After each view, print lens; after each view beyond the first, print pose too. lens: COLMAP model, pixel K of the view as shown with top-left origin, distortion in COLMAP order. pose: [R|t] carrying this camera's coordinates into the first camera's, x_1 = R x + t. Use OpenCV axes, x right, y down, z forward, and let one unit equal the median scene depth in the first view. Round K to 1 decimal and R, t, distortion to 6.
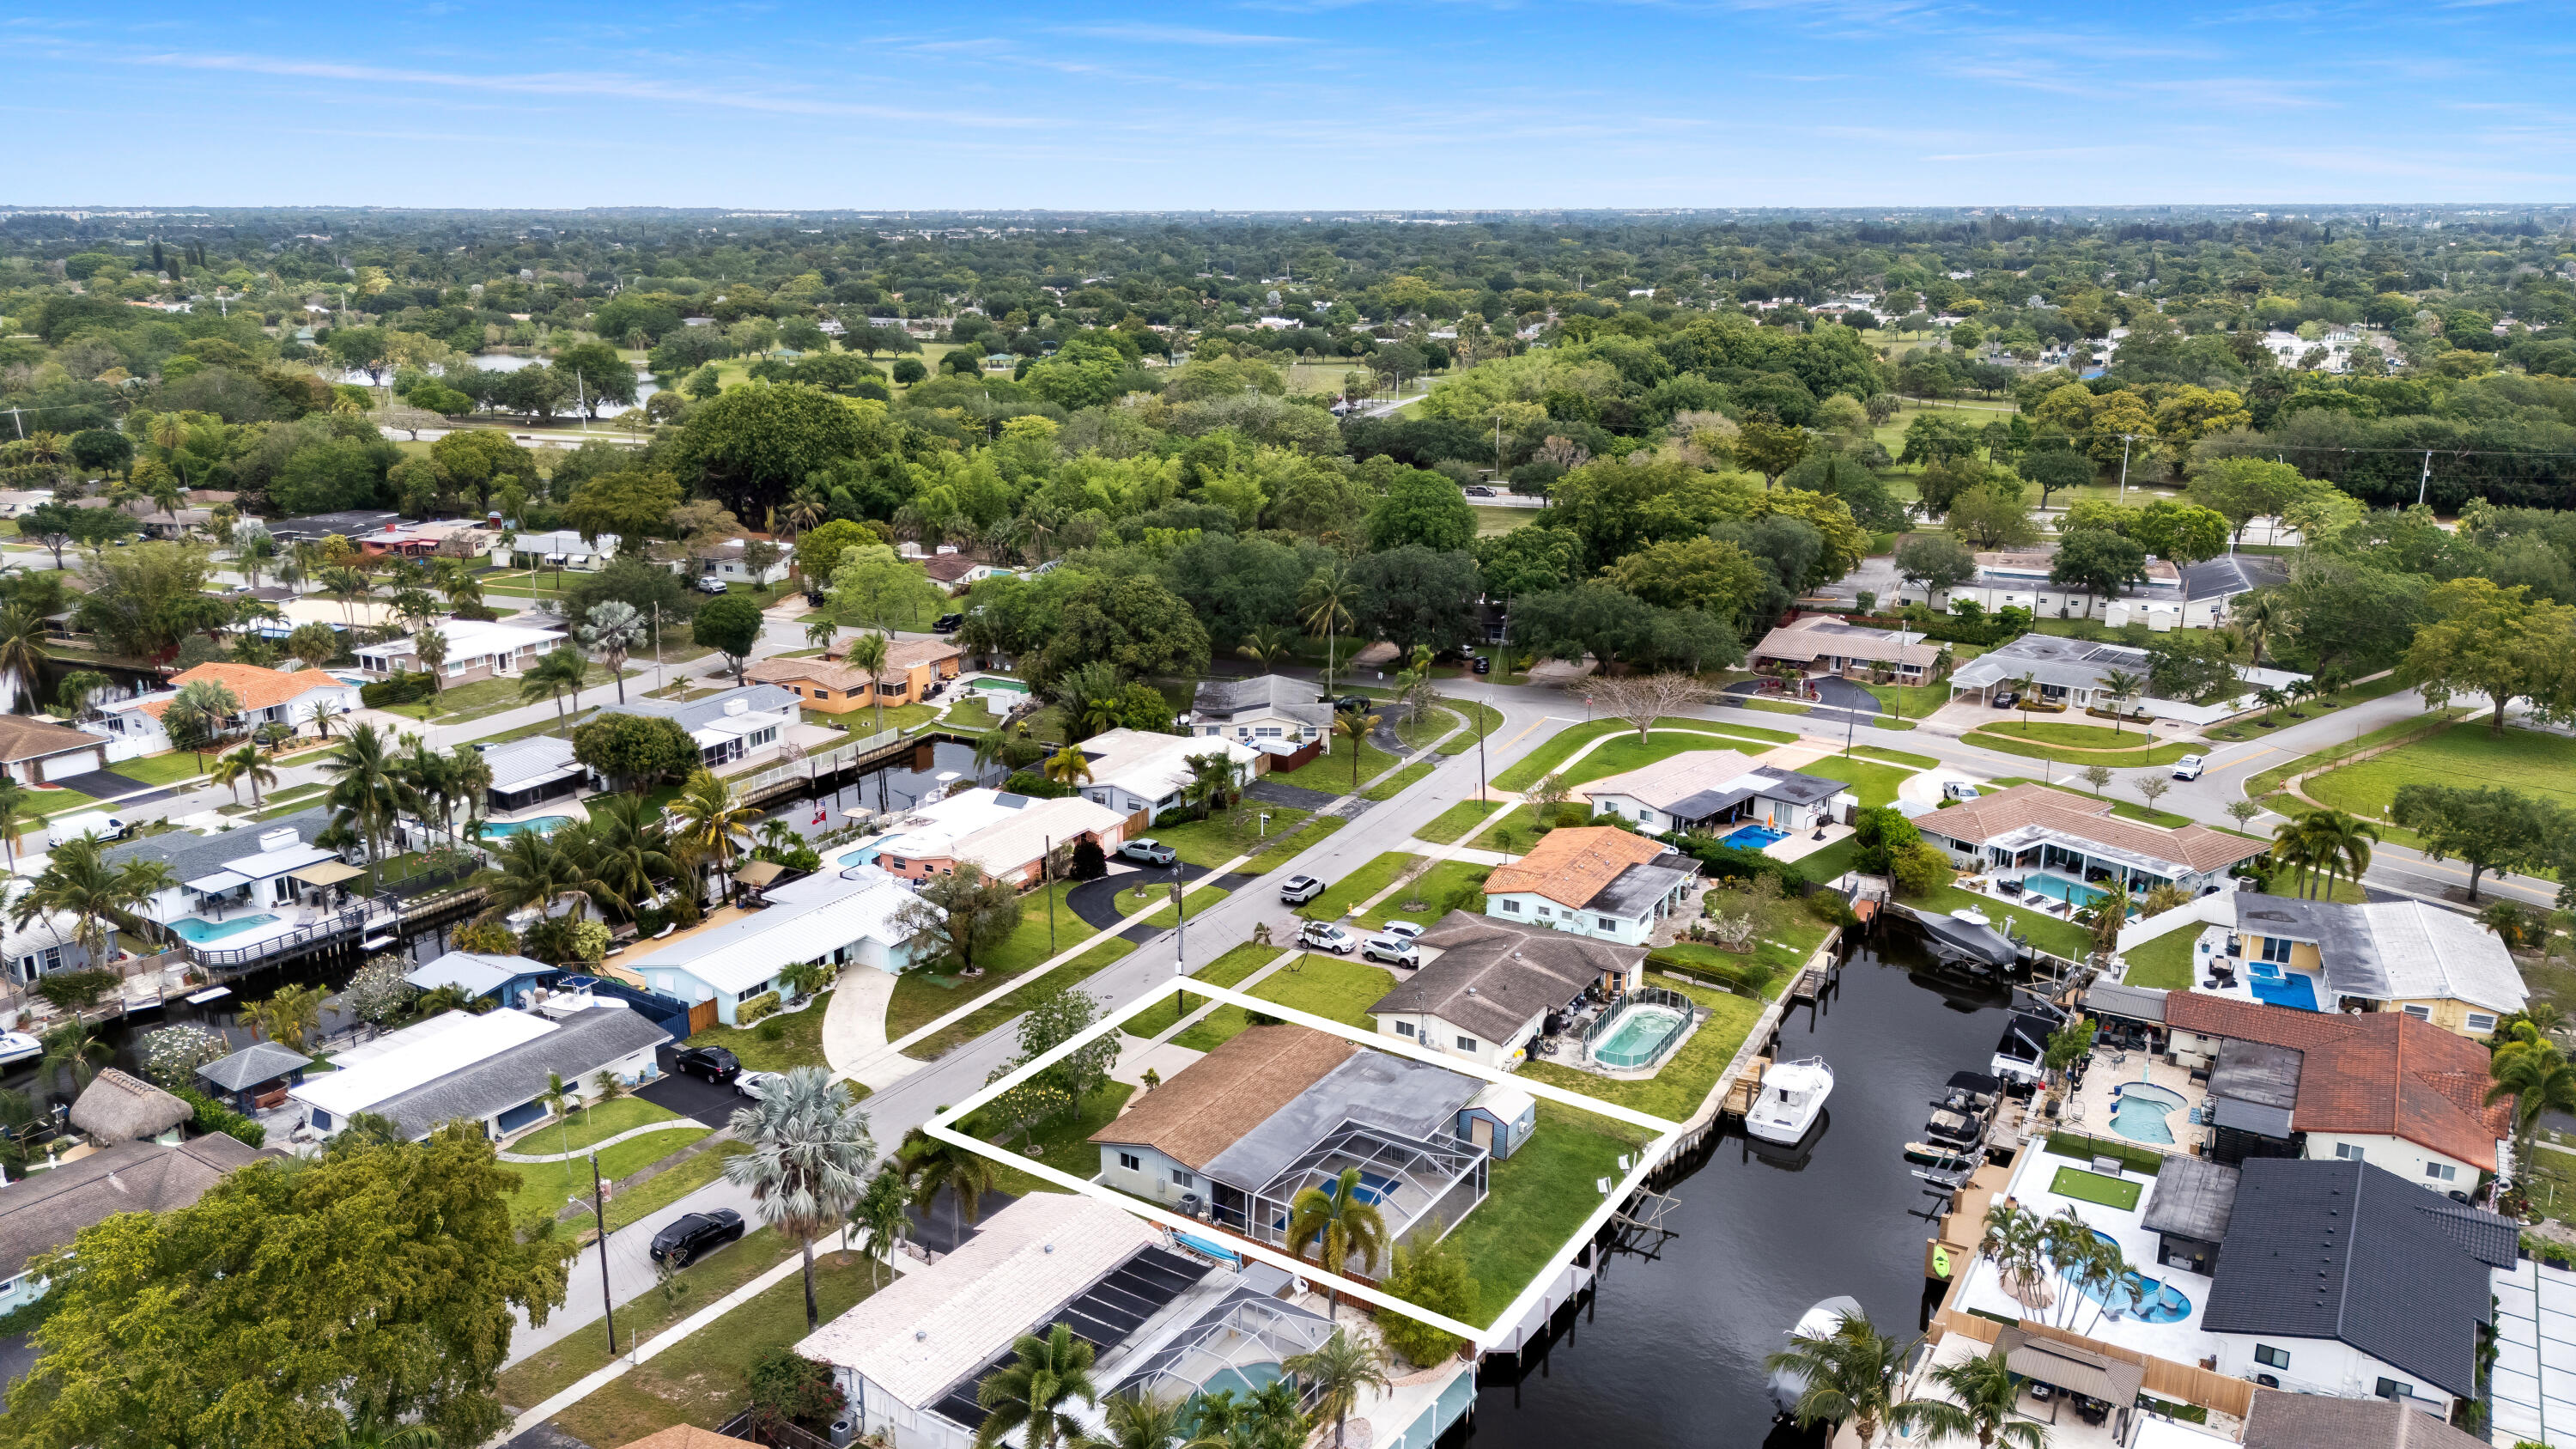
lens RADIAL K [[1873.2, 0, 1288.0], [0, 1873.2, 724.5], [0, 0, 1]] dist [0.079528, -0.088684]
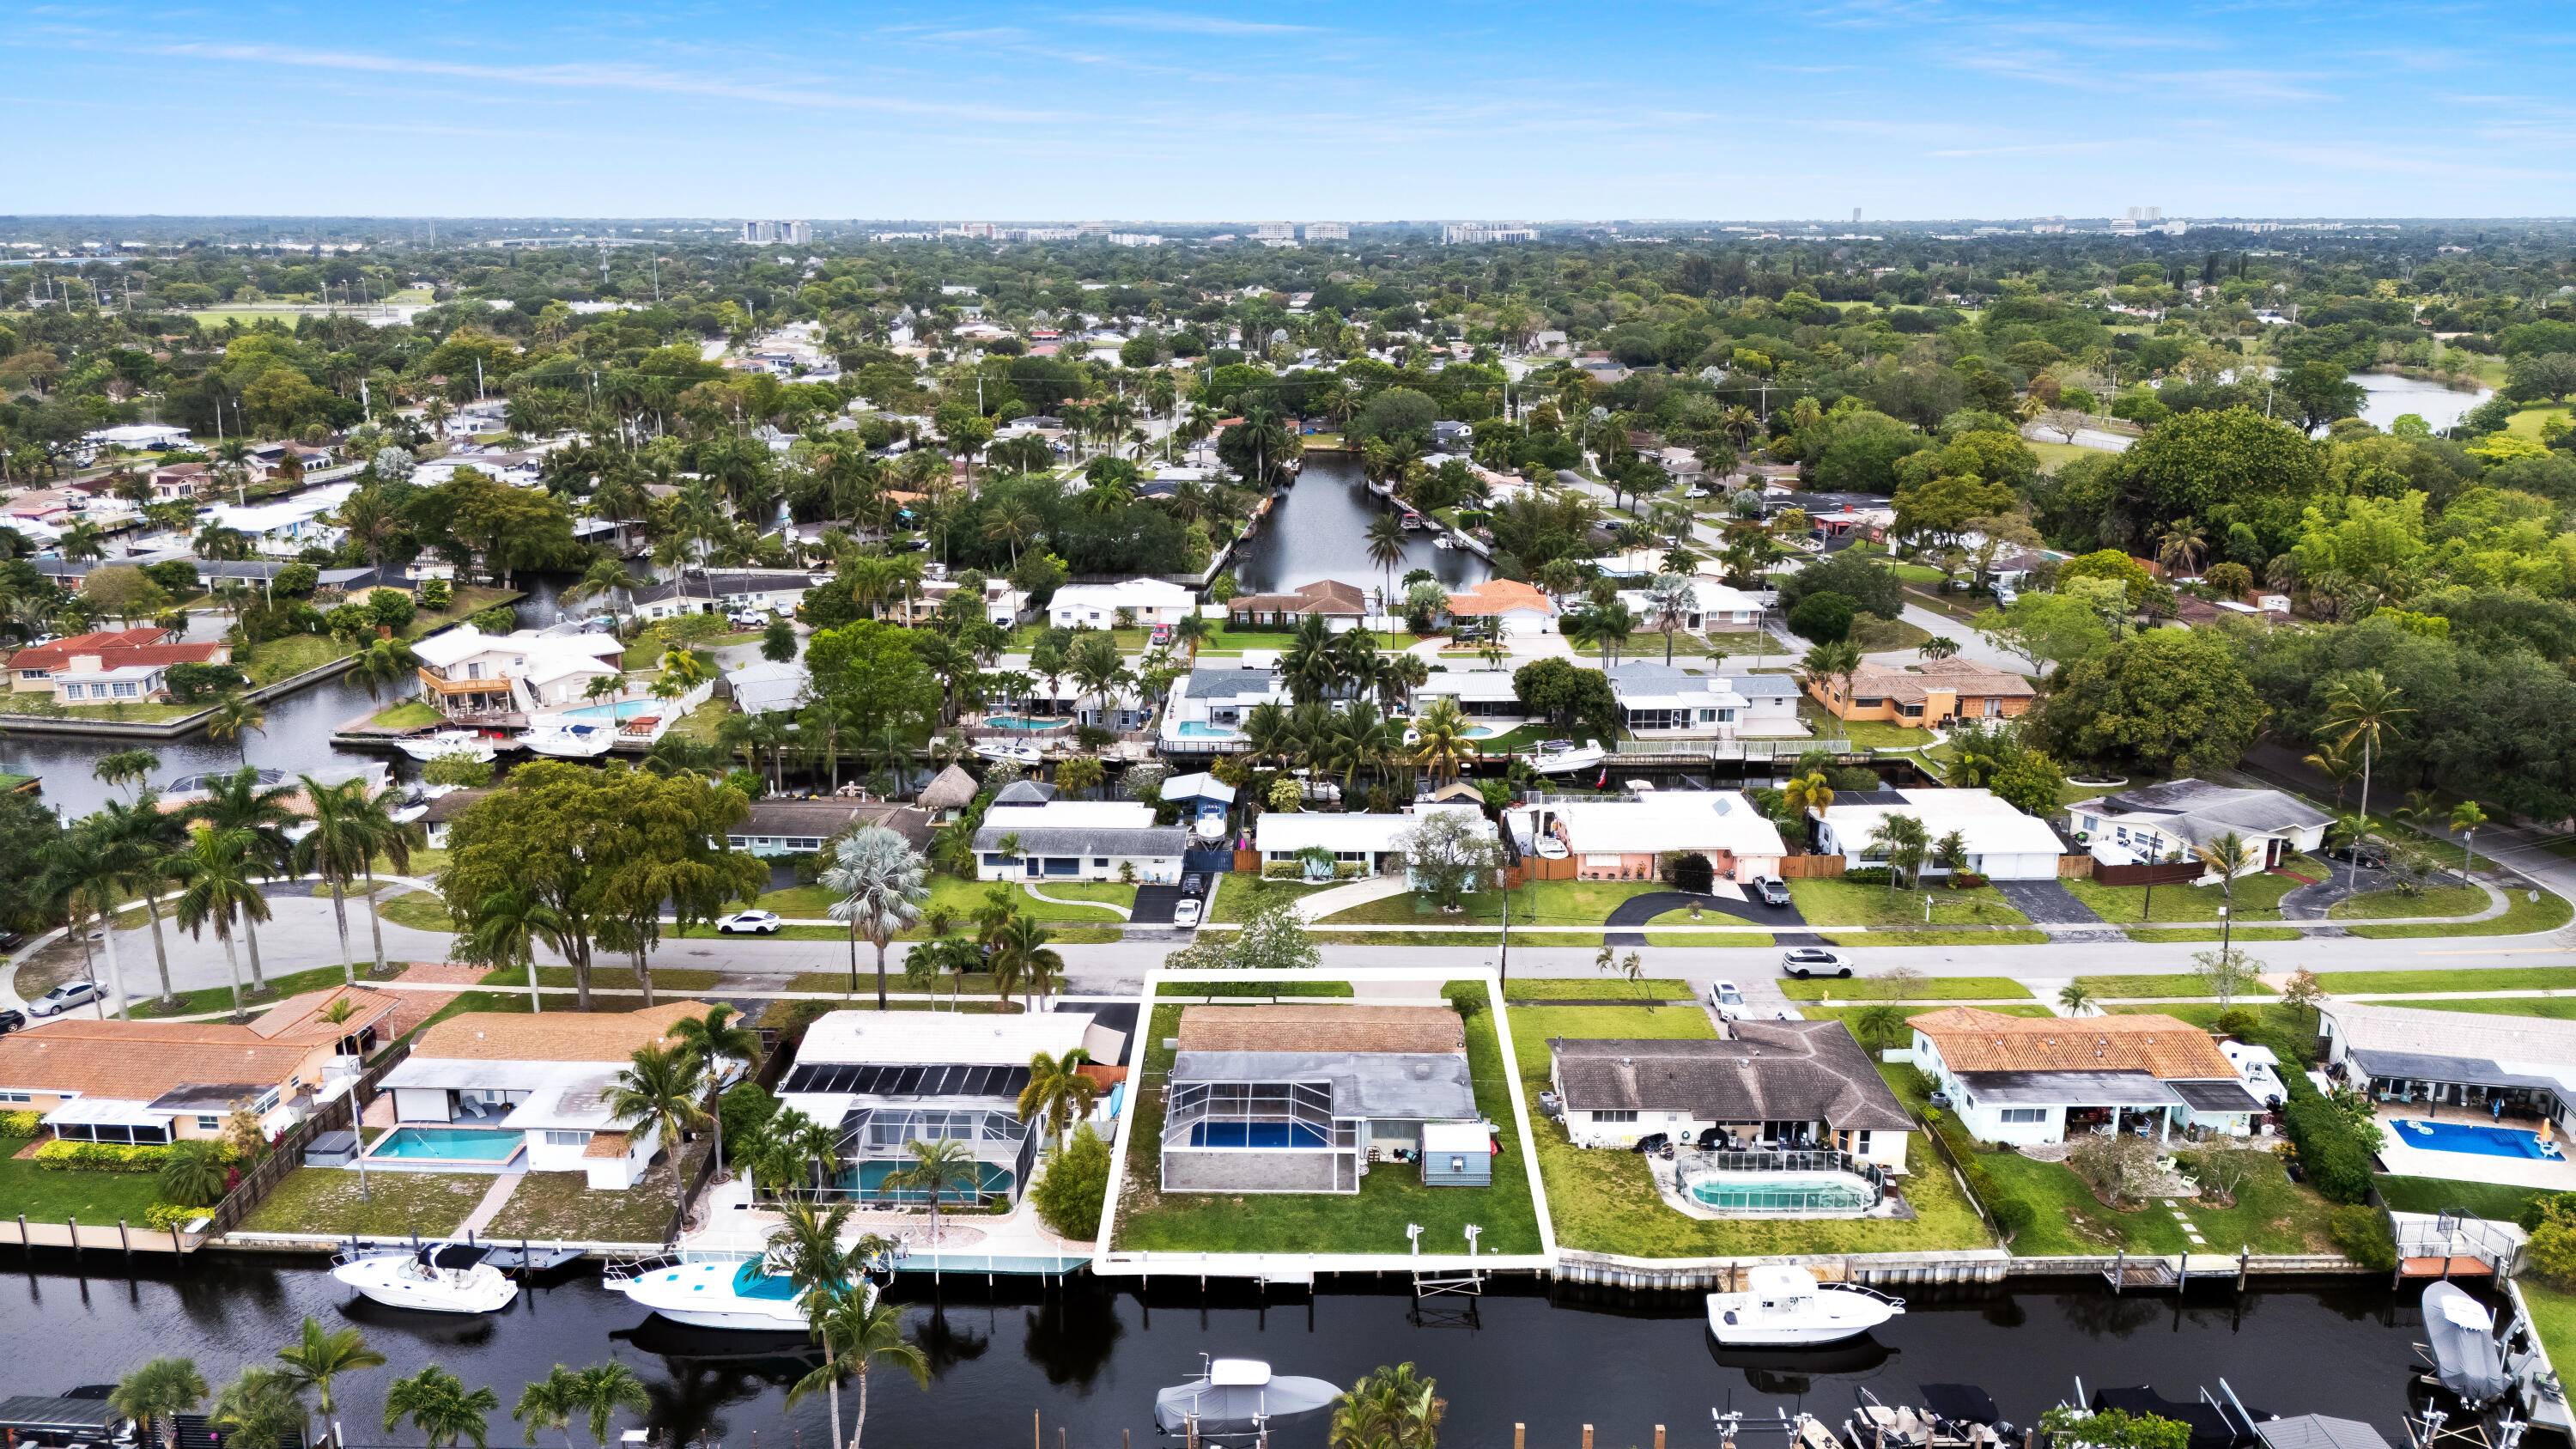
lens RADIAL K [[1873.2, 0, 1288.0], [0, 1873.2, 724.5], [0, 0, 1]] dist [0.079528, -0.088684]
pose [[0.511351, 0.220194, -0.830683, 0.609009], [-0.225021, 0.967199, 0.117863, -0.074573], [0.829389, 0.126652, 0.544127, 0.265941]]
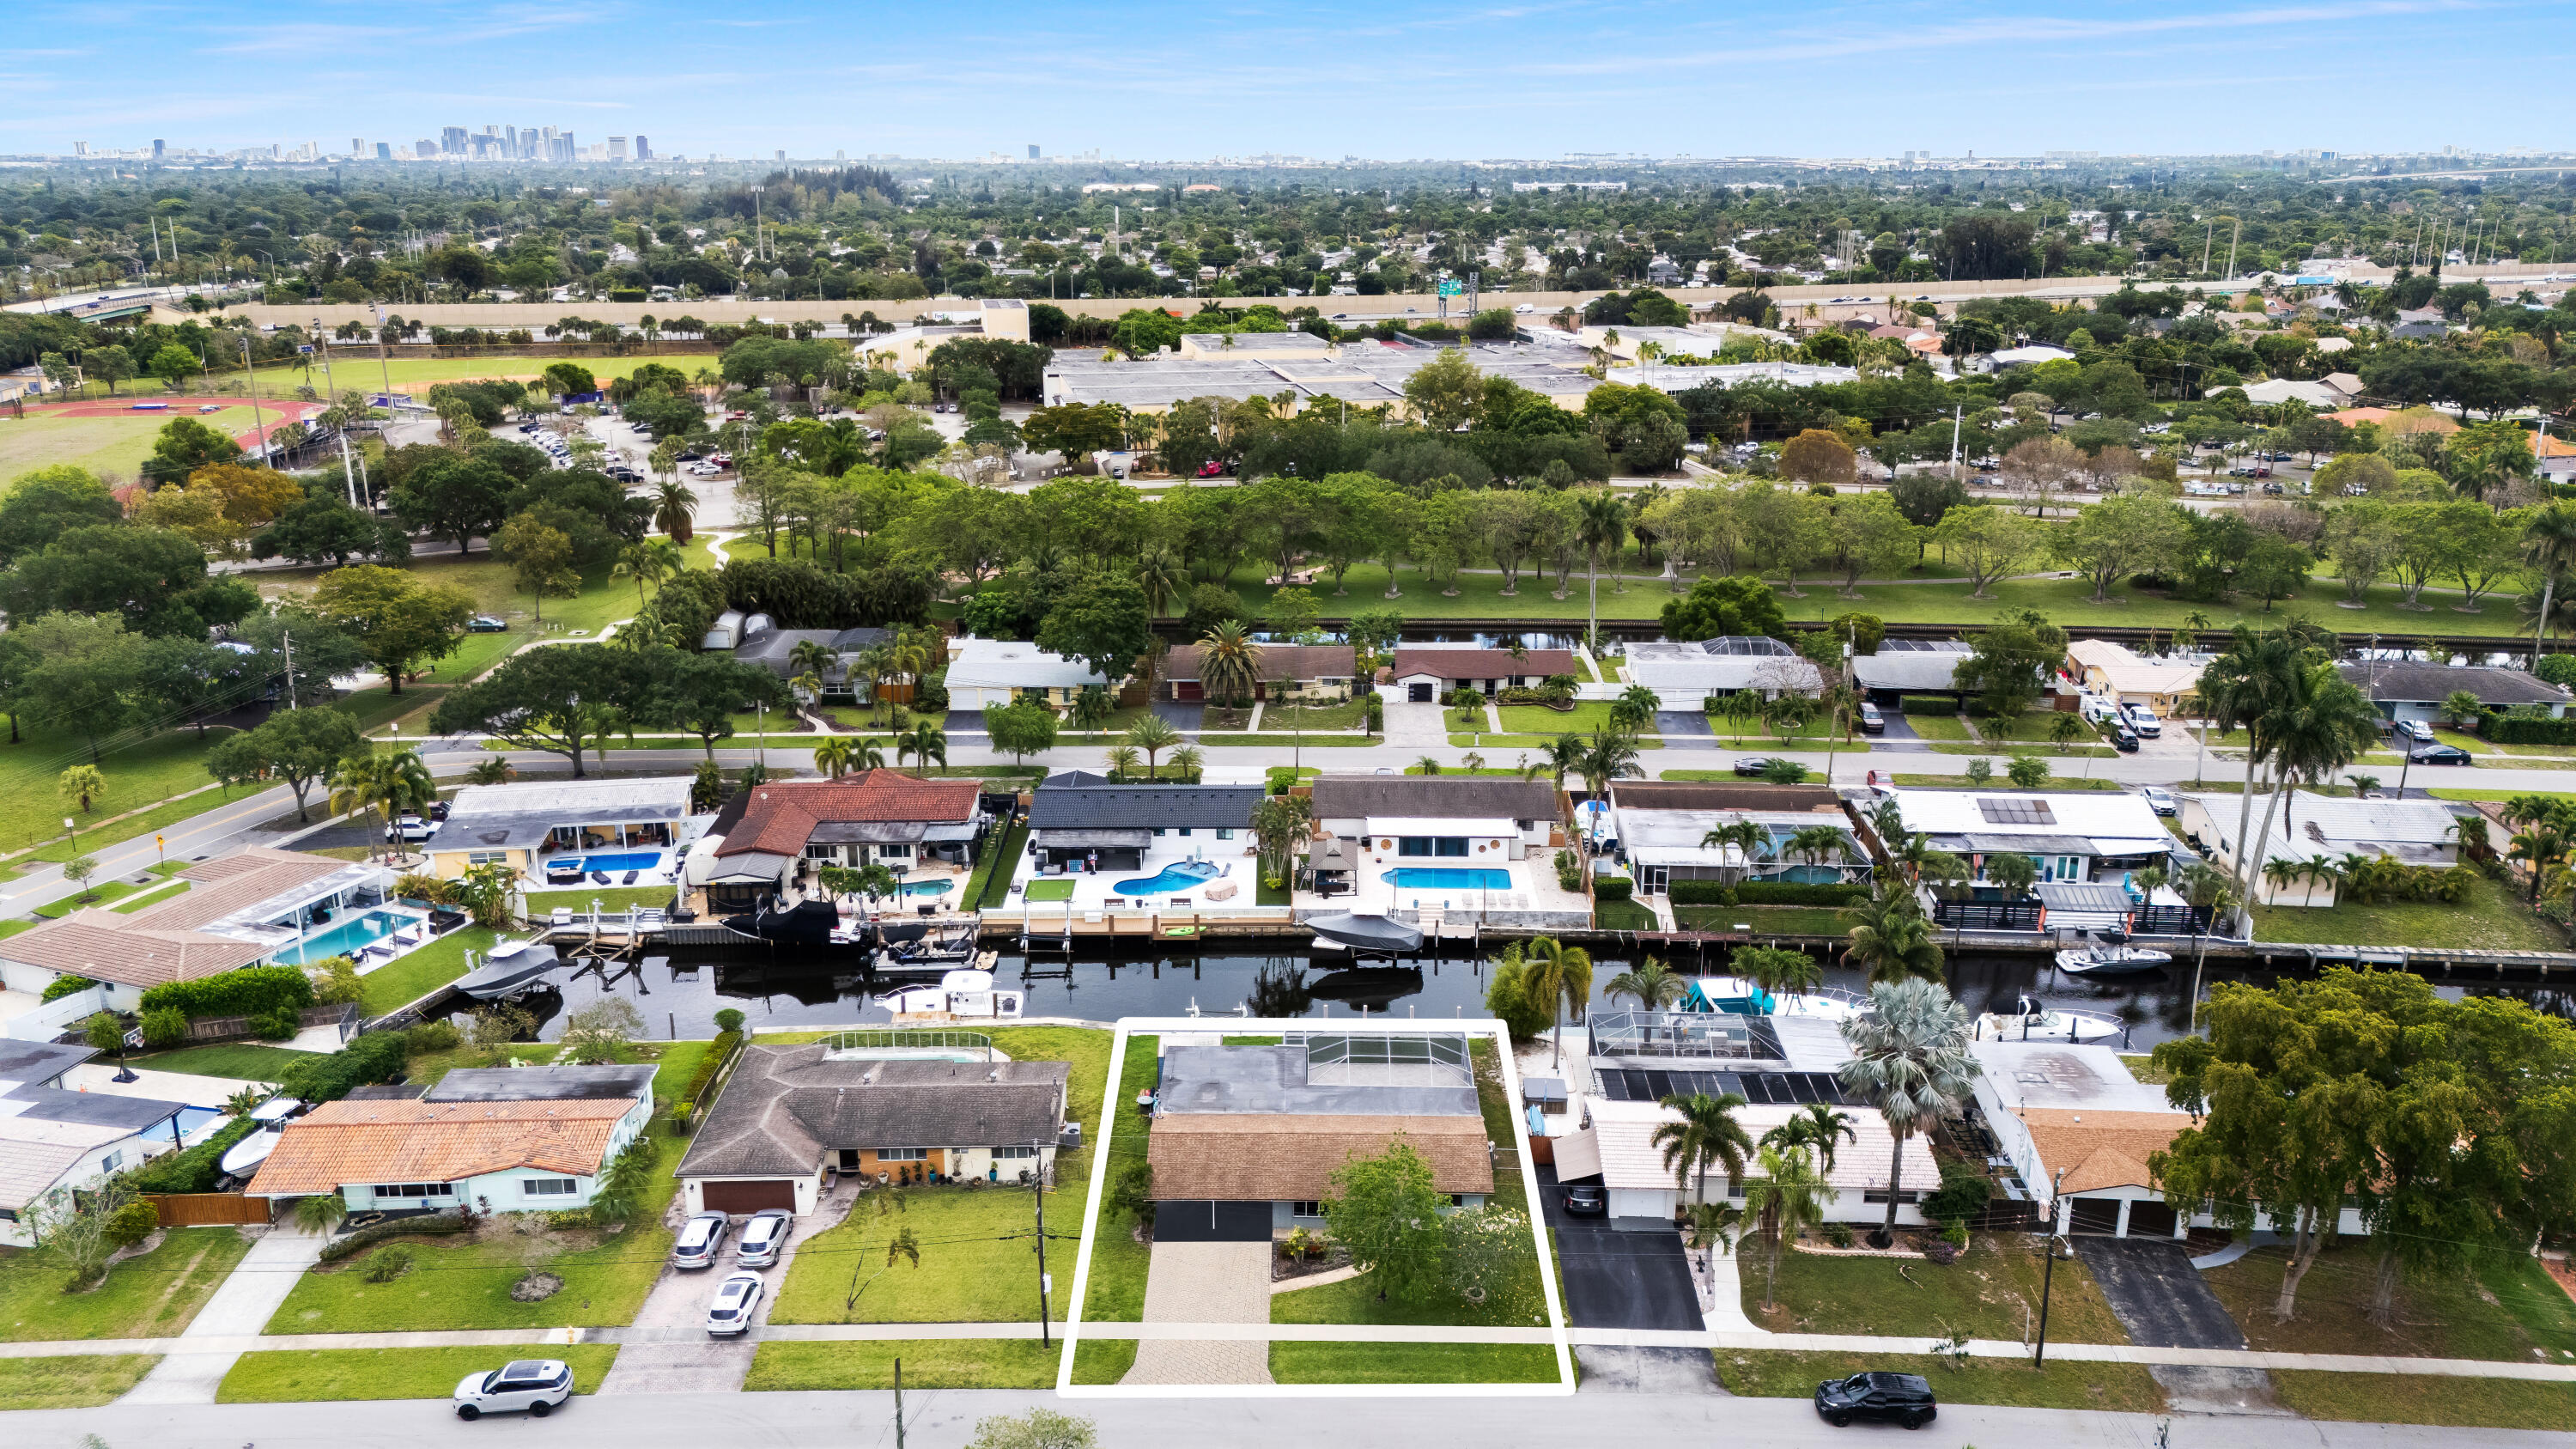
lens RADIAL K [[1873.2, 0, 1288.0], [0, 1873.2, 724.5], [0, 0, 1]] dist [0.079528, -0.088684]
pose [[-0.523218, -0.243265, 0.816740, -0.523171], [0.226816, 0.884071, 0.408622, -0.264131], [-0.821461, 0.399048, -0.407386, 0.952164]]
